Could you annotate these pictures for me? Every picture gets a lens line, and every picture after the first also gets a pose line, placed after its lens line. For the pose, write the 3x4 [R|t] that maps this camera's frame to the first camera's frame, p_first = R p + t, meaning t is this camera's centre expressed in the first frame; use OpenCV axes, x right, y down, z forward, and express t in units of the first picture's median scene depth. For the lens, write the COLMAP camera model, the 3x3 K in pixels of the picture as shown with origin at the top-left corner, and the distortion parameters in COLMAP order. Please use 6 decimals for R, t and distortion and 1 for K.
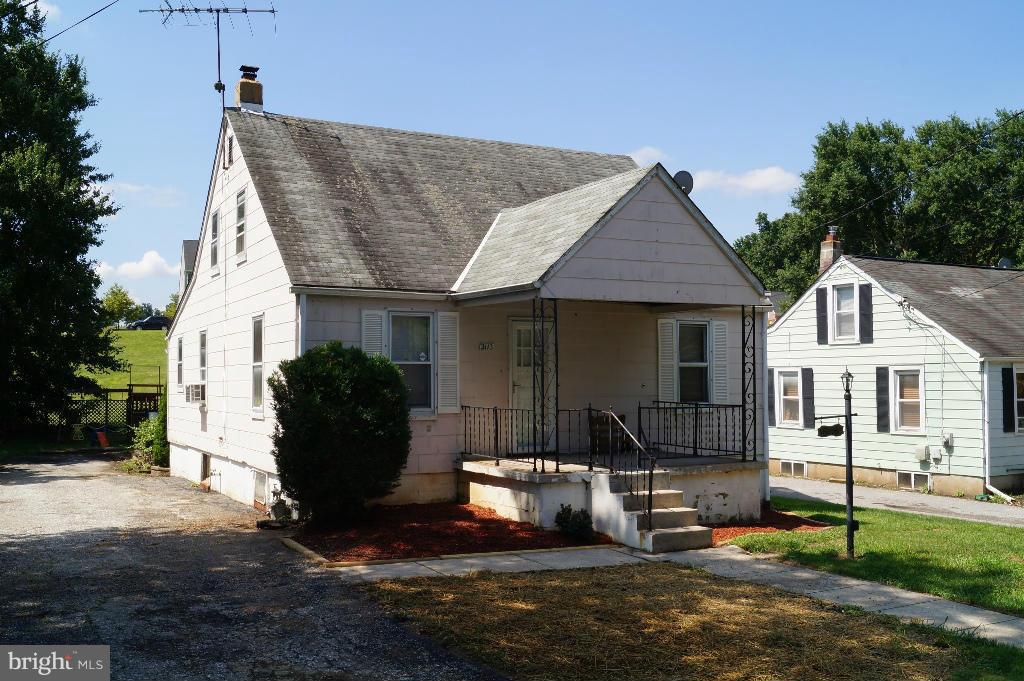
lens RADIAL K [[1033.4, 0, 512.3], [0, 1033.4, 342.5], [0, 0, 1]] dist [-0.028402, 0.000000]
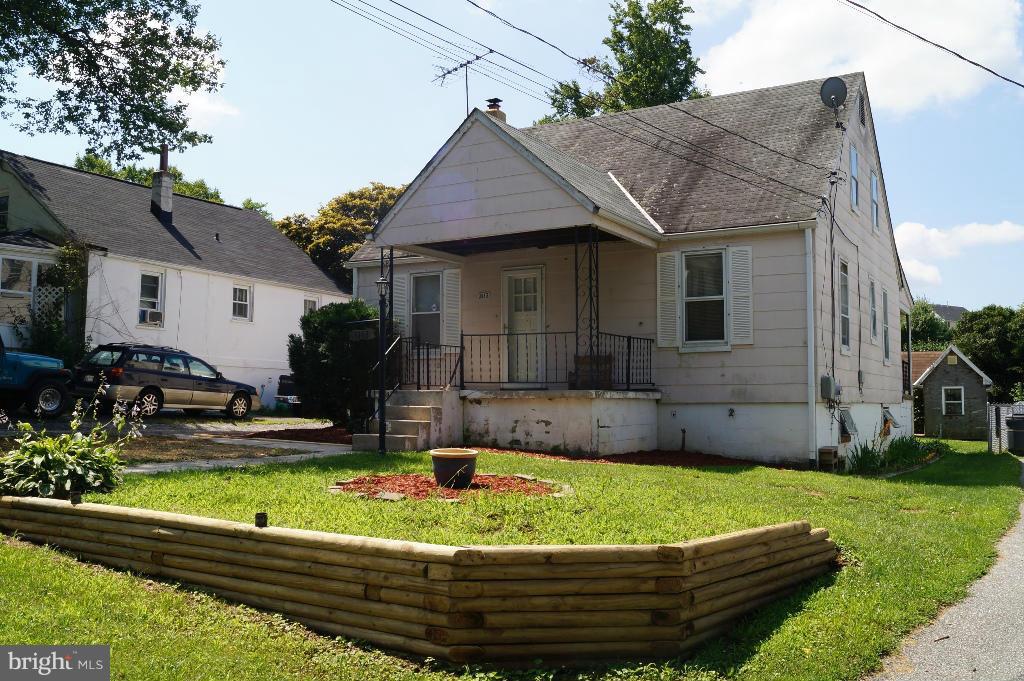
lens RADIAL K [[1033.4, 0, 512.4], [0, 1033.4, 339.0], [0, 0, 1]] dist [-0.028402, 0.000000]
pose [[0.468844, -0.056248, -0.881488, 1.036742], [0.020928, 0.998398, -0.052577, 0.117493], [0.883033, 0.006202, 0.469270, 0.502675]]
